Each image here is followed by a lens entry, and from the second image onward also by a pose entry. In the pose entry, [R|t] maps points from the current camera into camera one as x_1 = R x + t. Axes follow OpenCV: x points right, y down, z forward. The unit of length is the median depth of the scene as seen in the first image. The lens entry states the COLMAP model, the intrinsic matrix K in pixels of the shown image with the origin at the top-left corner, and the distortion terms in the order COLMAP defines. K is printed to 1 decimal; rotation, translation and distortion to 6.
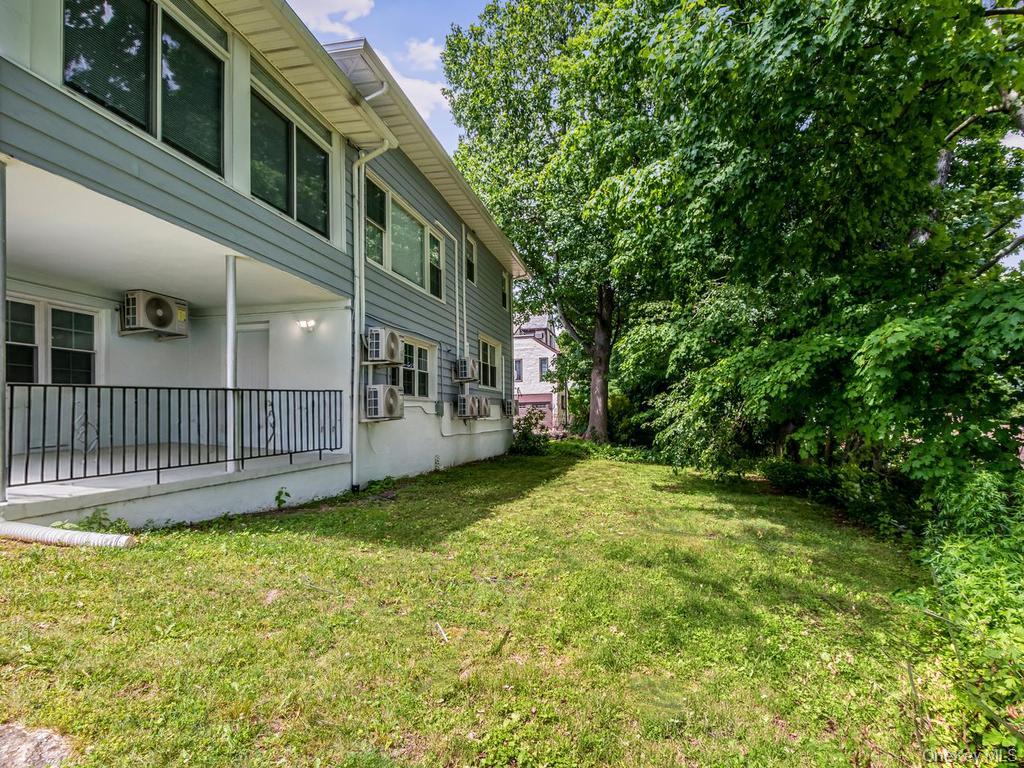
lens RADIAL K [[462.5, 0, 520.9], [0, 462.5, 386.9], [0, 0, 1]] dist [0.000637, -0.000187]
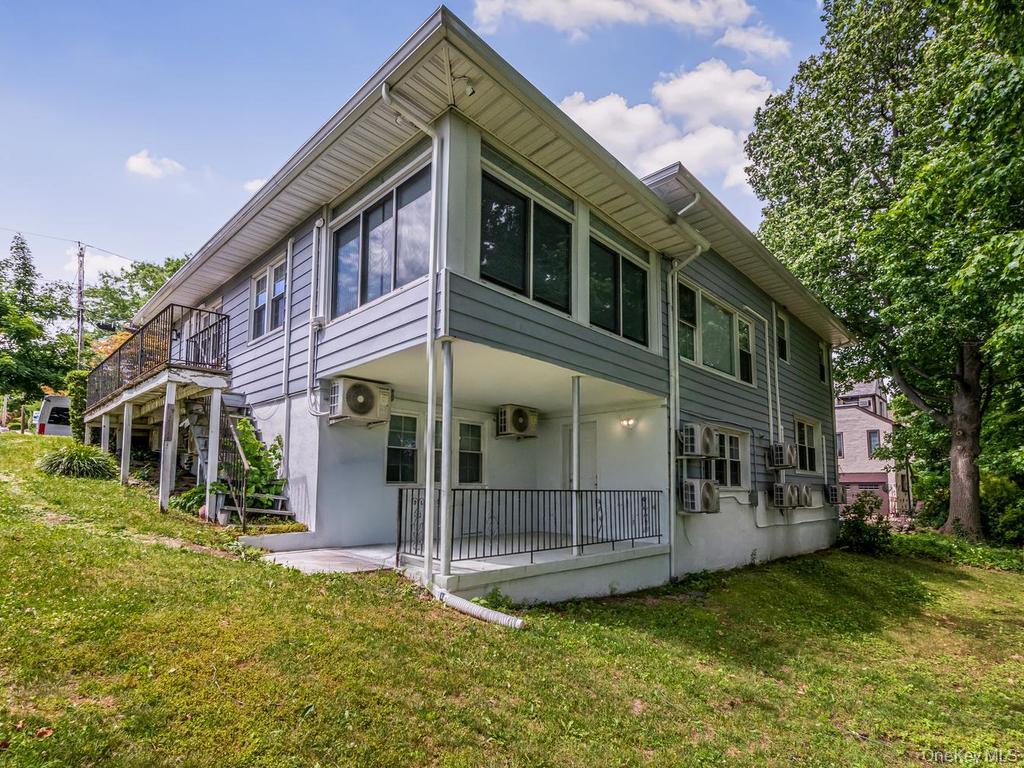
lens RADIAL K [[462.5, 0, 520.9], [0, 462.5, 386.9], [0, 0, 1]] dist [0.000637, -0.000187]
pose [[0.862286, -0.040909, -0.504767, -0.116790], [0.008558, 0.997767, -0.066244, -0.142481], [0.506349, 0.052802, 0.860710, -0.075244]]
